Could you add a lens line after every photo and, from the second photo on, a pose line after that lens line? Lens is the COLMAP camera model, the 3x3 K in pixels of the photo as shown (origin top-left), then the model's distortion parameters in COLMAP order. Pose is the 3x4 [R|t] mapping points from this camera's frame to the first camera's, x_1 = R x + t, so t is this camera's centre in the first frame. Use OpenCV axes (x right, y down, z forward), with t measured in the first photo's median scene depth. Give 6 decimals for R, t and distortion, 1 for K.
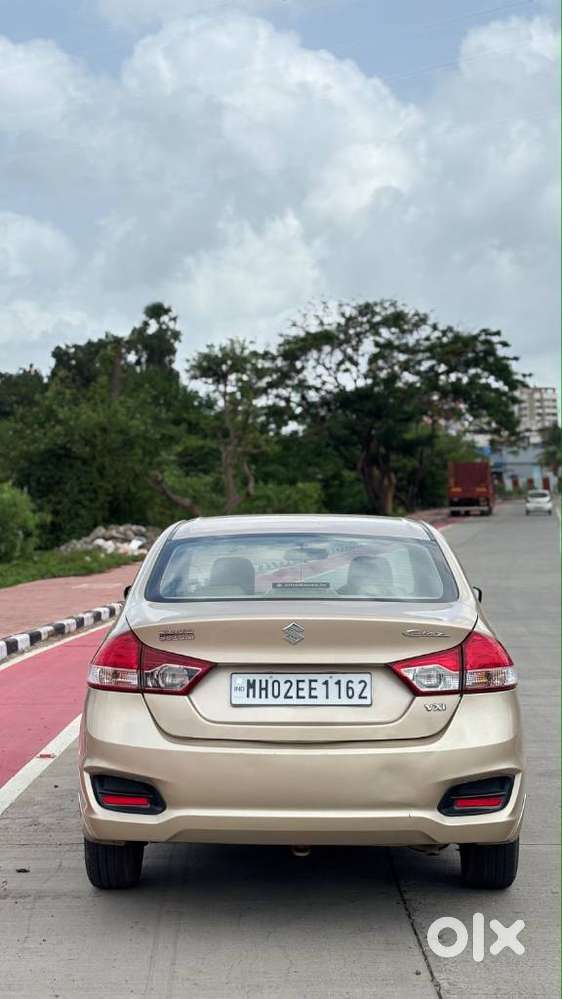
lens RADIAL K [[1523.3, 0, 281.0], [0, 1523.3, 499.5], [0, 0, 1]] dist [0.151343, -0.047078]
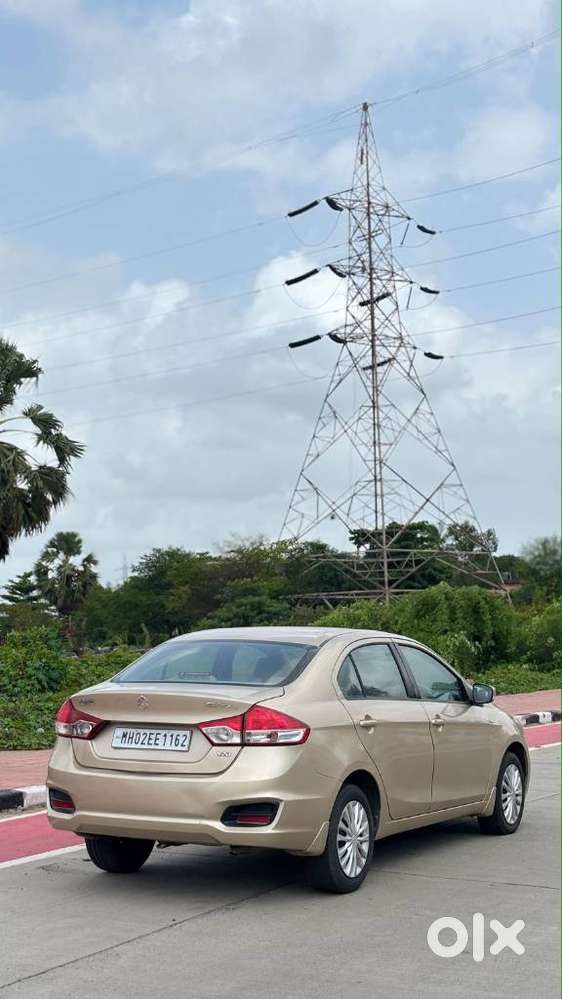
lens RADIAL K [[1523.3, 0, 281.0], [0, 1523.3, 499.5], [0, 0, 1]] dist [0.151343, -0.047078]
pose [[0.886935, -0.031650, -0.460809, 0.866761], [-0.001088, 0.997504, -0.070607, -0.010846], [0.461893, 0.063125, 0.884686, -0.349656]]
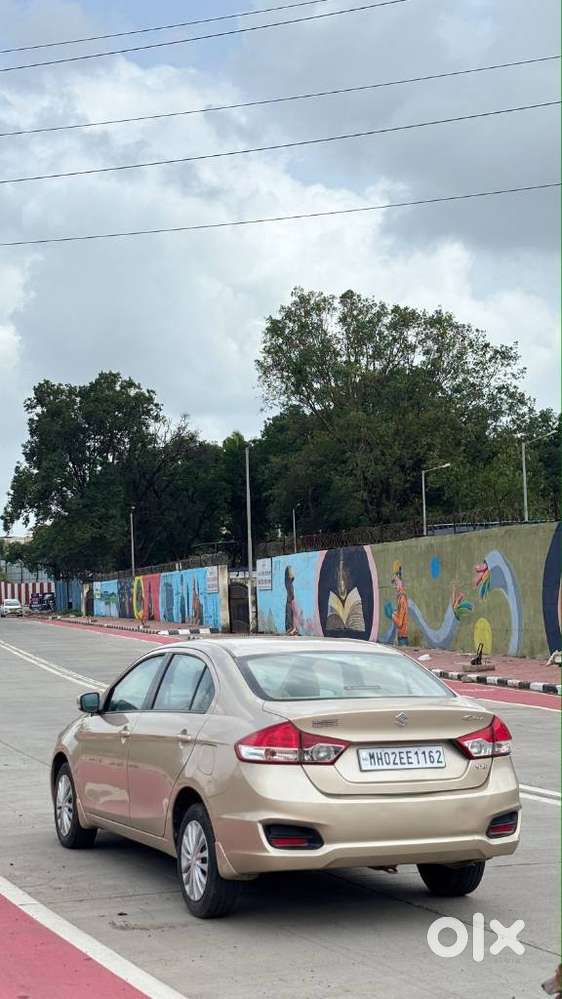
lens RADIAL K [[1523.3, 0, 281.0], [0, 1523.3, 499.5], [0, 0, 1]] dist [0.151343, -0.047078]
pose [[0.914835, 0.031148, 0.402625, -0.702072], [-0.001518, 0.997279, -0.073702, -0.016650], [-0.403825, 0.066814, 0.912393, -0.328243]]
